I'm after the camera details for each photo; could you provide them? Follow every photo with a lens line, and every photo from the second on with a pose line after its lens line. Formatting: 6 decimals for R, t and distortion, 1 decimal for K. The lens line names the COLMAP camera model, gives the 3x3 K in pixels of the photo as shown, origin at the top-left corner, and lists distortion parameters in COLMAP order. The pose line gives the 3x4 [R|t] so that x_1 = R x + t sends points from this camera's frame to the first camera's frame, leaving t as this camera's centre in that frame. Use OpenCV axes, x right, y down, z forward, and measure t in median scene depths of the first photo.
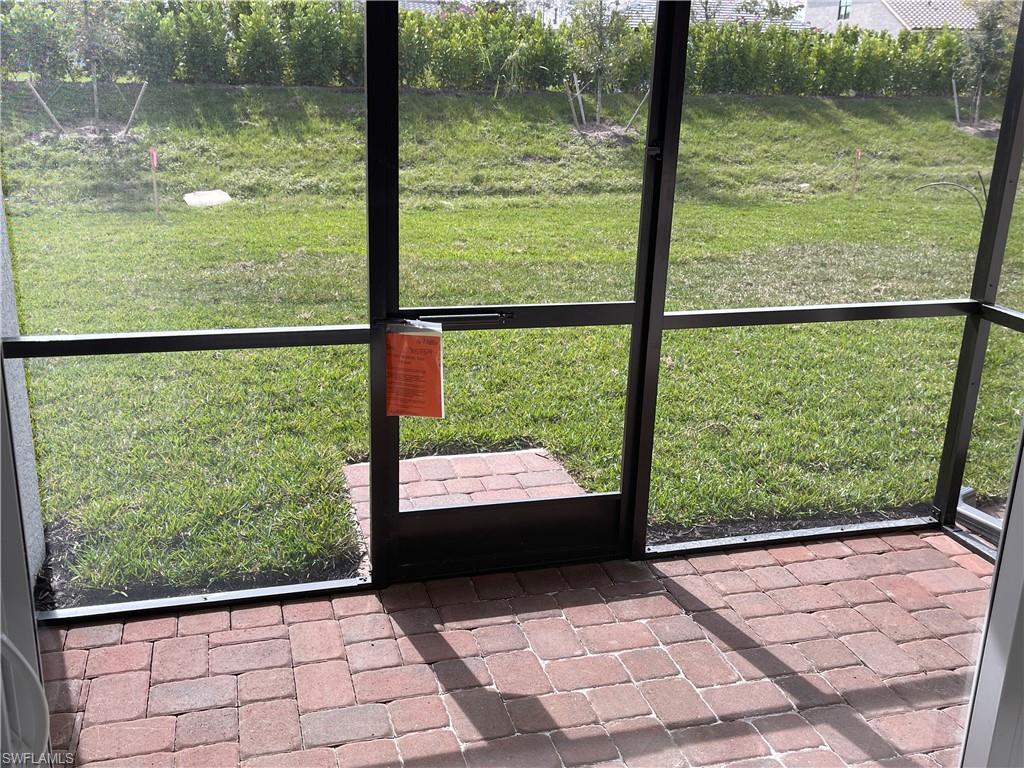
lens RADIAL K [[1005.4, 0, 512.0], [0, 1005.4, 384.0], [0, 0, 1]] dist [0.024908, 0.006868]
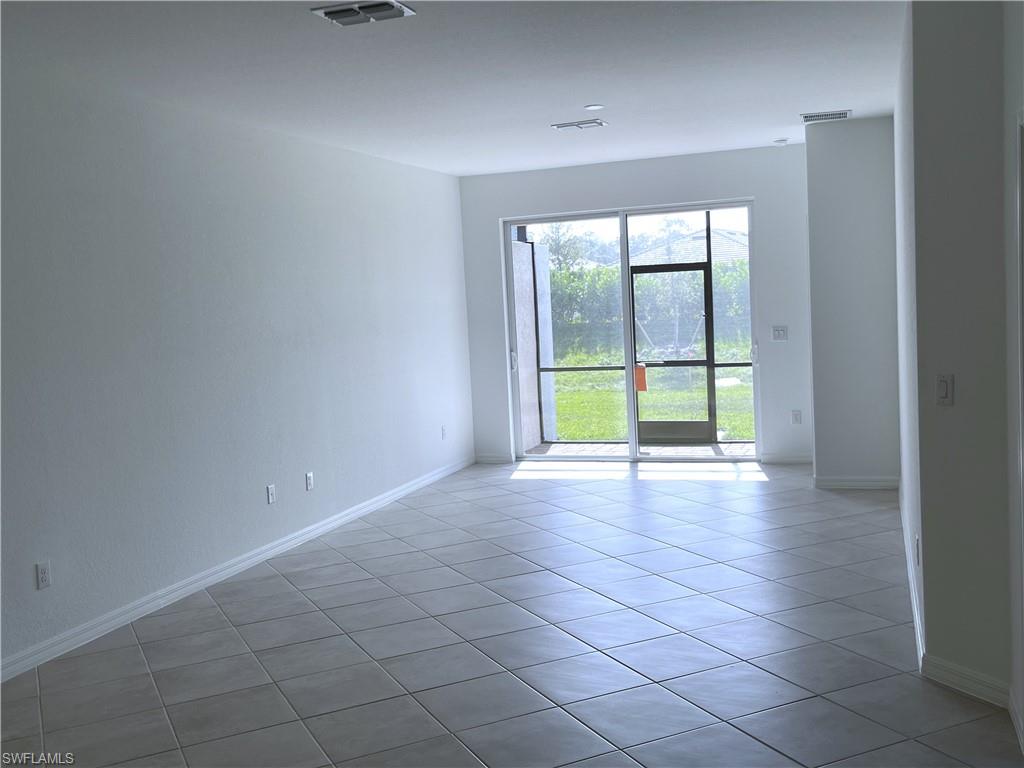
lens RADIAL K [[1005.4, 0, 512.0], [0, 1005.4, 384.0], [0, 0, 1]] dist [0.024908, 0.006868]
pose [[0.813136, -0.032115, -0.581188, 1.528250], [-0.100371, 0.975784, -0.194348, 0.710965], [0.573355, 0.216366, 0.790221, -1.990550]]
